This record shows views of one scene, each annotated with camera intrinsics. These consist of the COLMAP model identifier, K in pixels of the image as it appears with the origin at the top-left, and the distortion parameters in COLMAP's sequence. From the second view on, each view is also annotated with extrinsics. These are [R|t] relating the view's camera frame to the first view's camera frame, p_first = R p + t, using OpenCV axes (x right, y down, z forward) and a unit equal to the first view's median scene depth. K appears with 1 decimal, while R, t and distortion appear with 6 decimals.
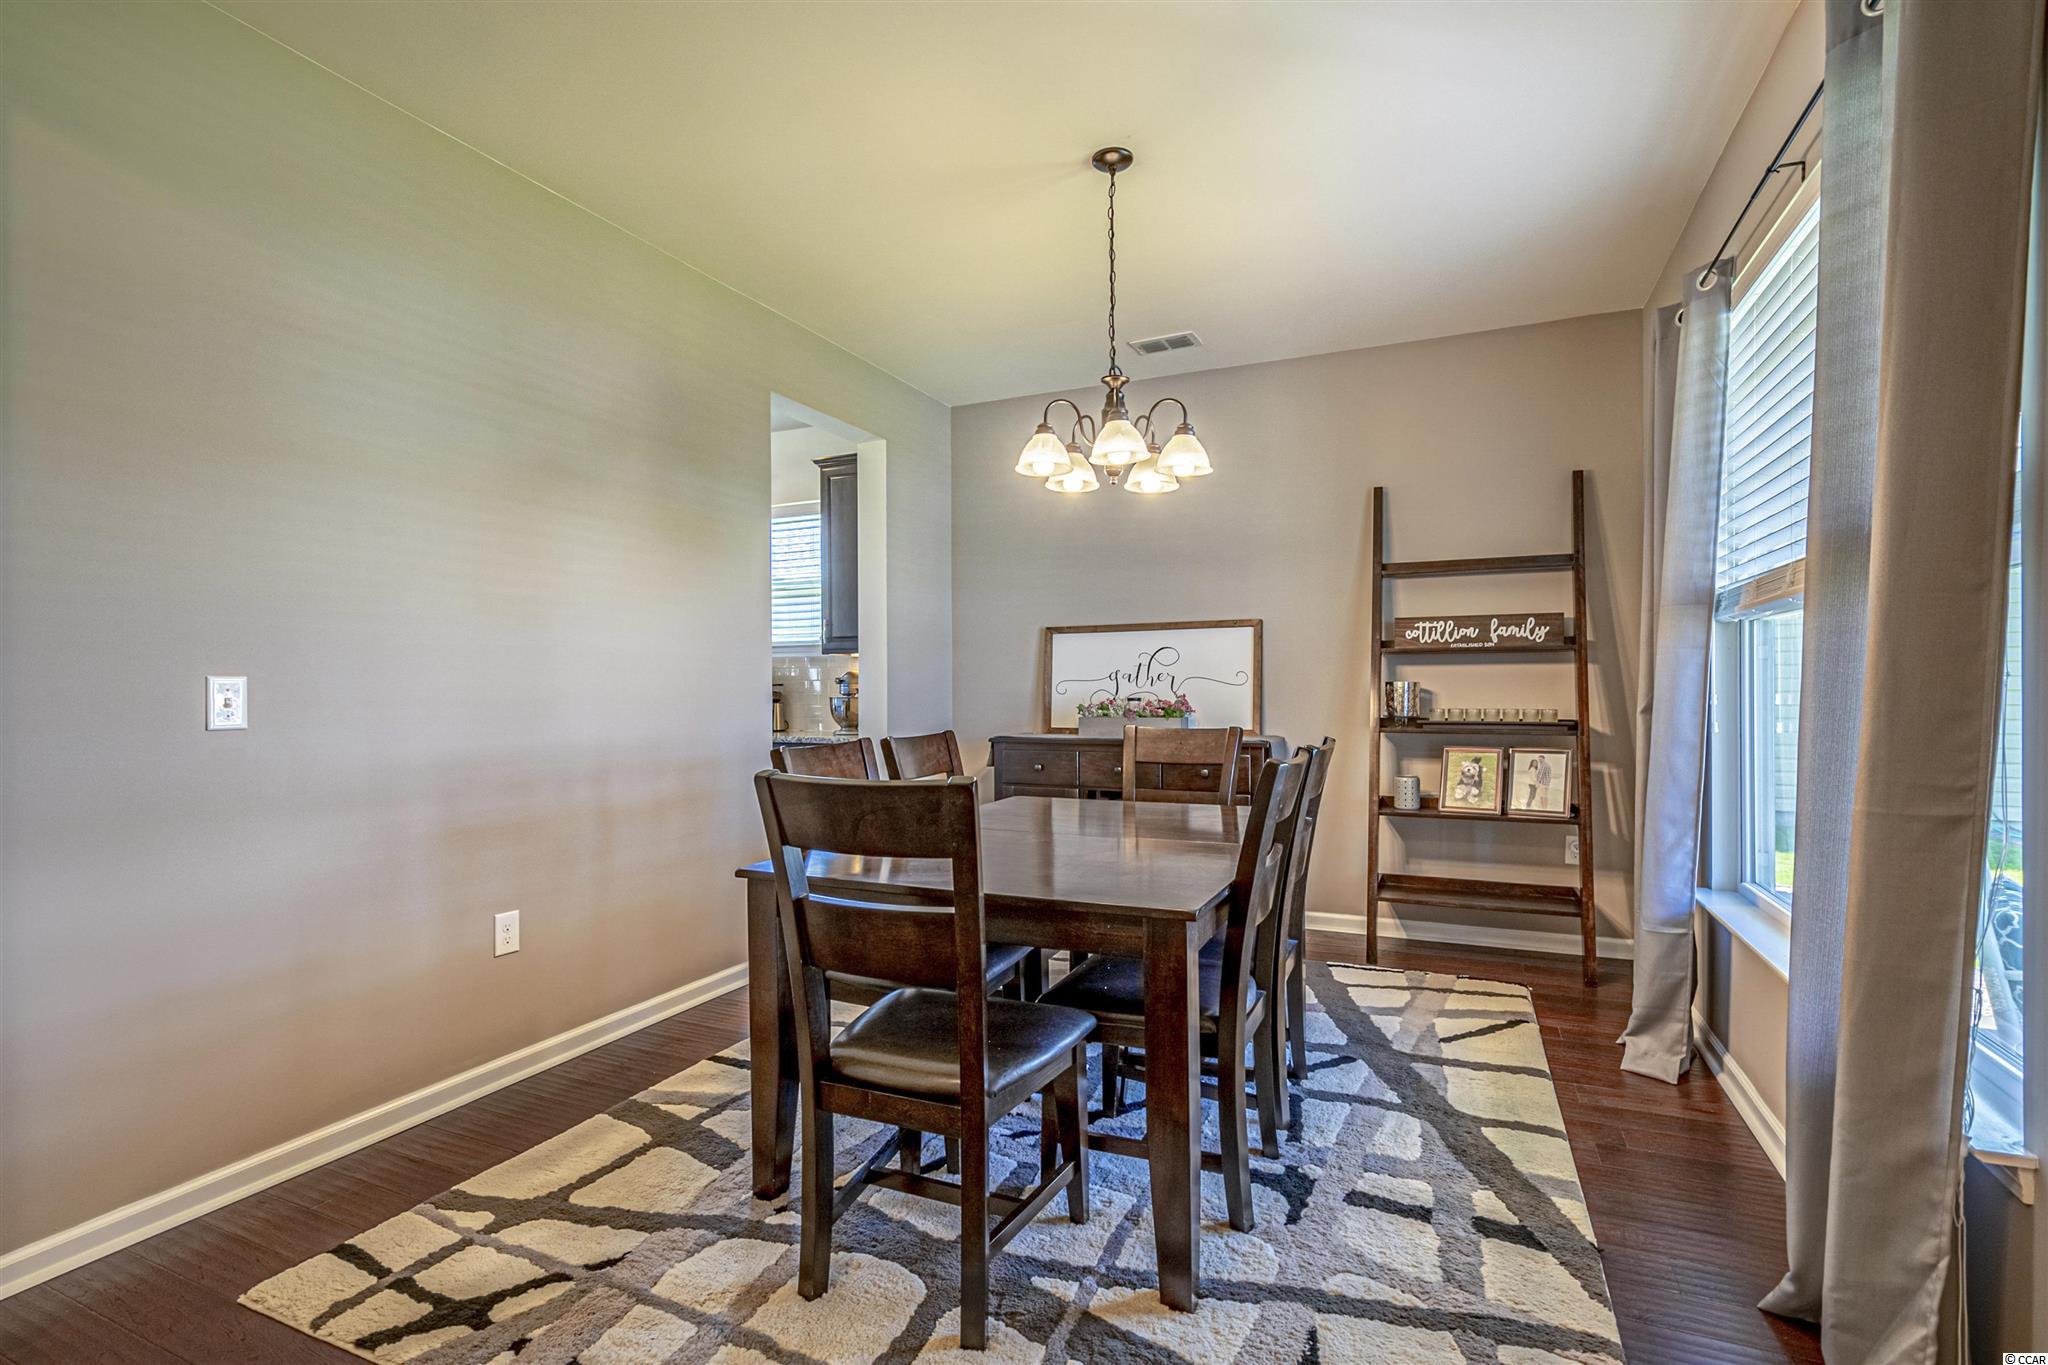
lens RADIAL K [[945.0, 0, 1024.9], [0, 945.0, 687.3], [0, 0, 1]] dist [-0.004501, -0.000575]
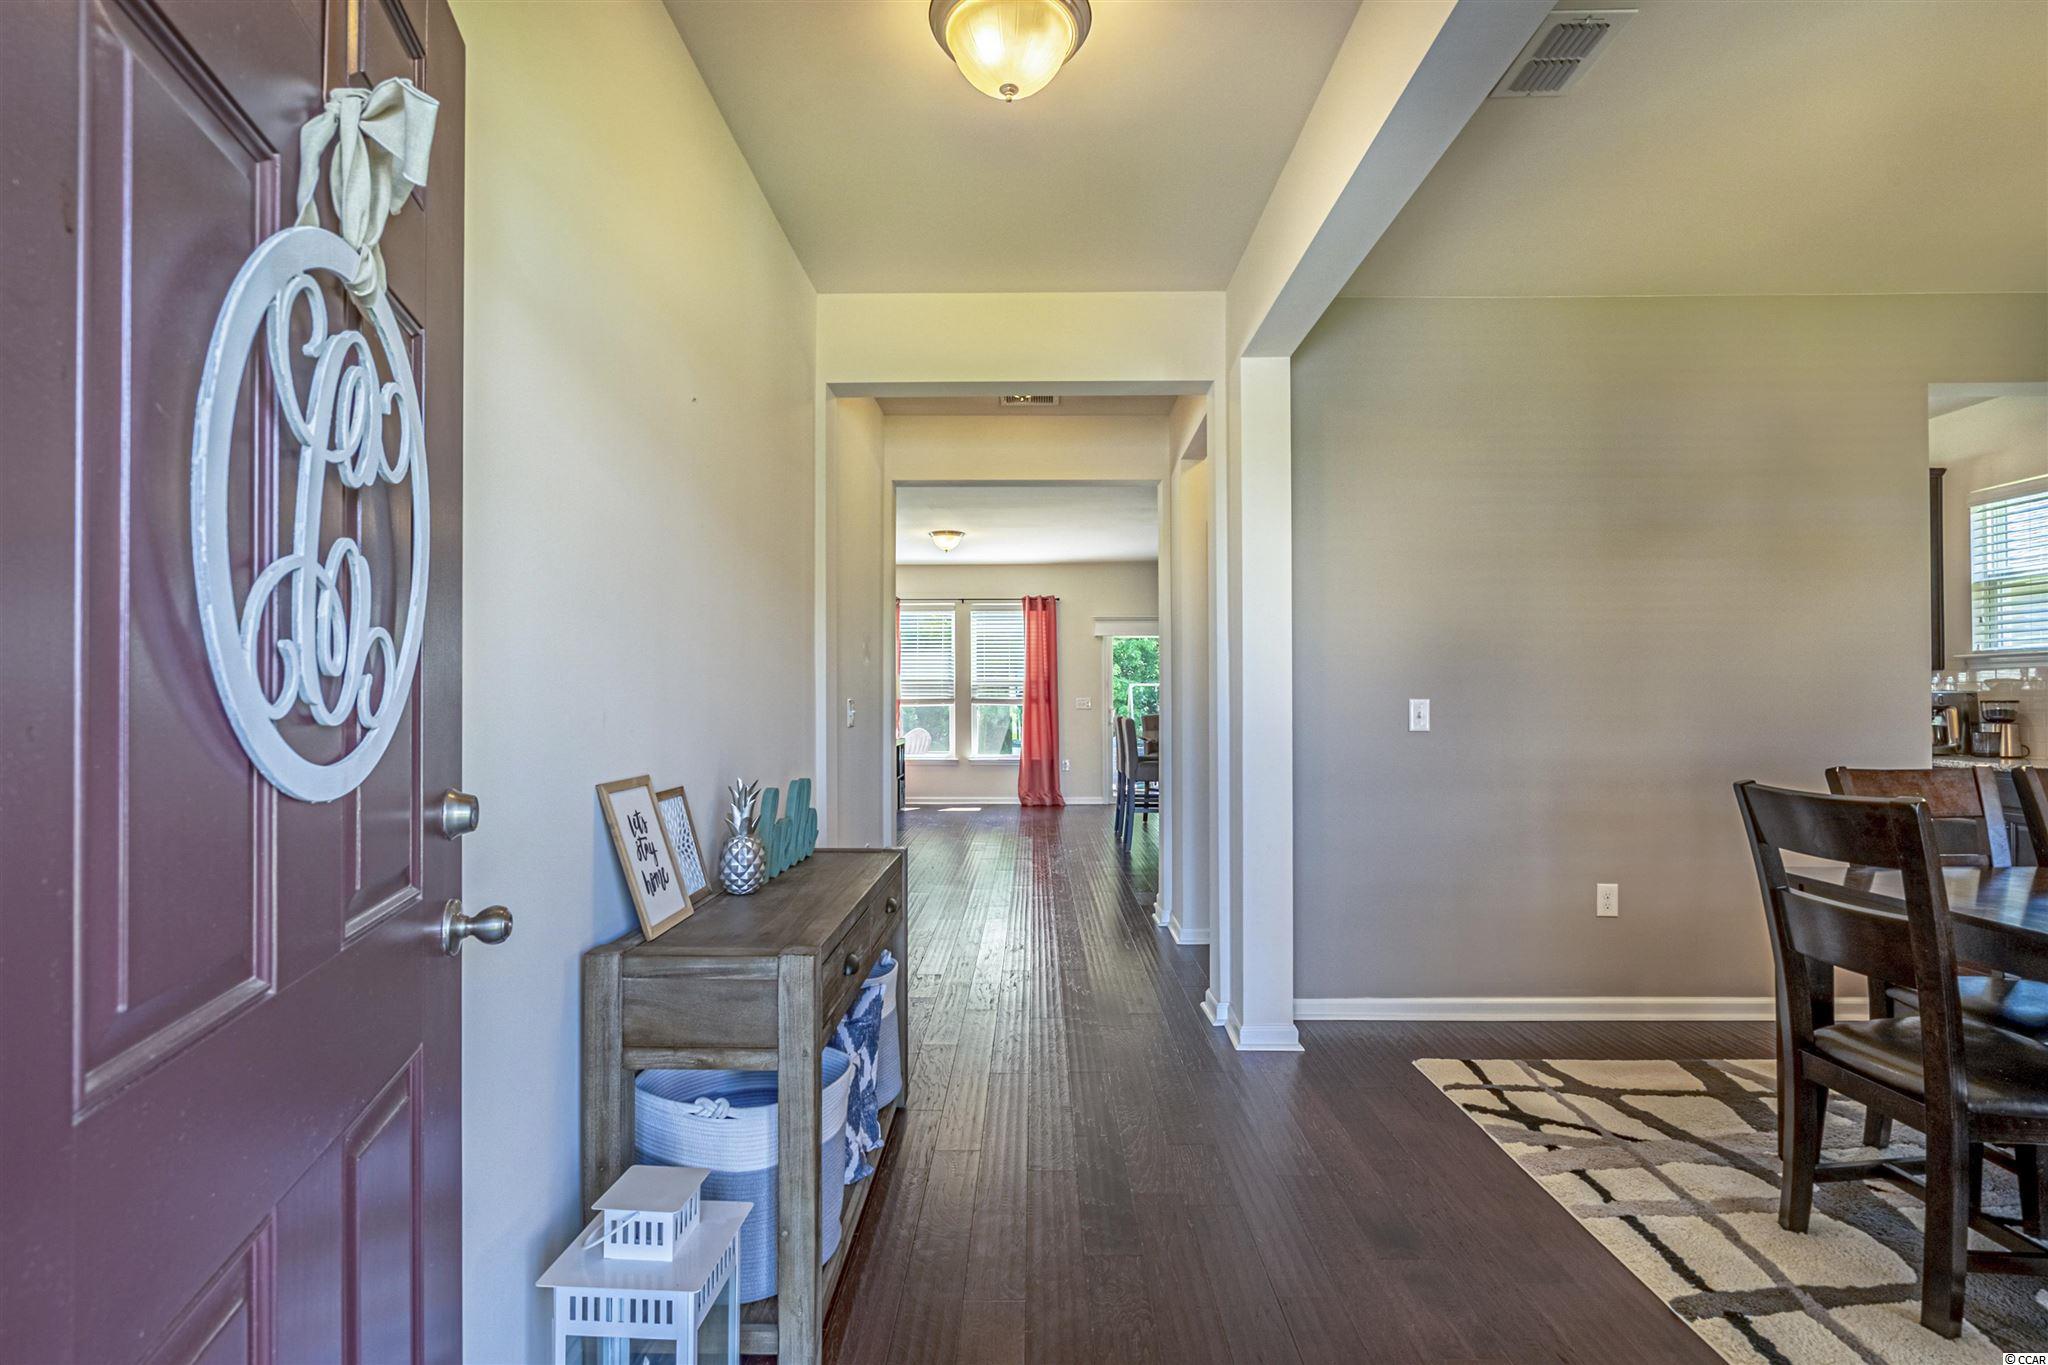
lens RADIAL K [[929.1, 0, 1020.3], [0, 929.1, 688.1], [0, 0, 1]] dist [-0.002260, -0.000544]
pose [[0.390493, -0.007239, -0.920577, 0.419829], [-0.001093, 0.999965, -0.008326, -0.018457], [0.920605, 0.004257, 0.390472, -0.305129]]
